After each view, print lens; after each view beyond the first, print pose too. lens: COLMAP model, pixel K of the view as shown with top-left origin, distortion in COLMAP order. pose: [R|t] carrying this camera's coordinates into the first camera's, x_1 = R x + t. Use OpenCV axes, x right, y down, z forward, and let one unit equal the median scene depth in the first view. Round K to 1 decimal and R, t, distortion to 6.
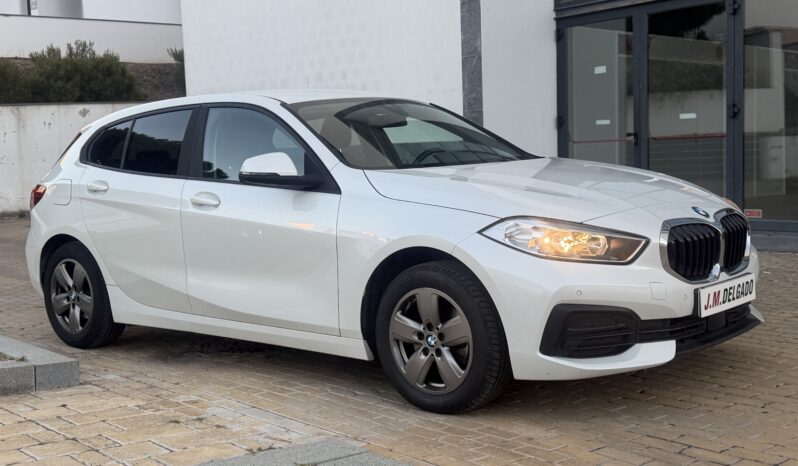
lens RADIAL K [[902.7, 0, 380.5], [0, 902.7, 234.1], [0, 0, 1]] dist [0.108230, -0.029936]
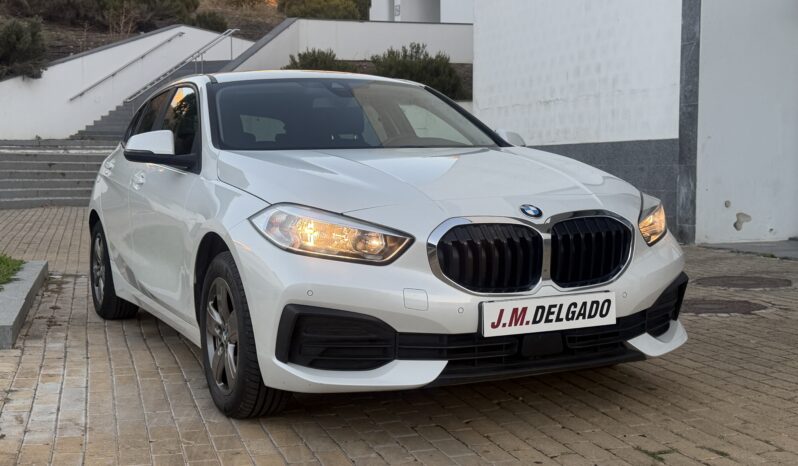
lens RADIAL K [[902.7, 0, 380.5], [0, 902.7, 234.1], [0, 0, 1]] dist [0.108230, -0.029936]
pose [[0.932847, 0.060424, -0.355170, 0.473483], [-0.060286, 0.998115, 0.011467, -0.004365], [0.355194, 0.010715, 0.934731, 0.175710]]
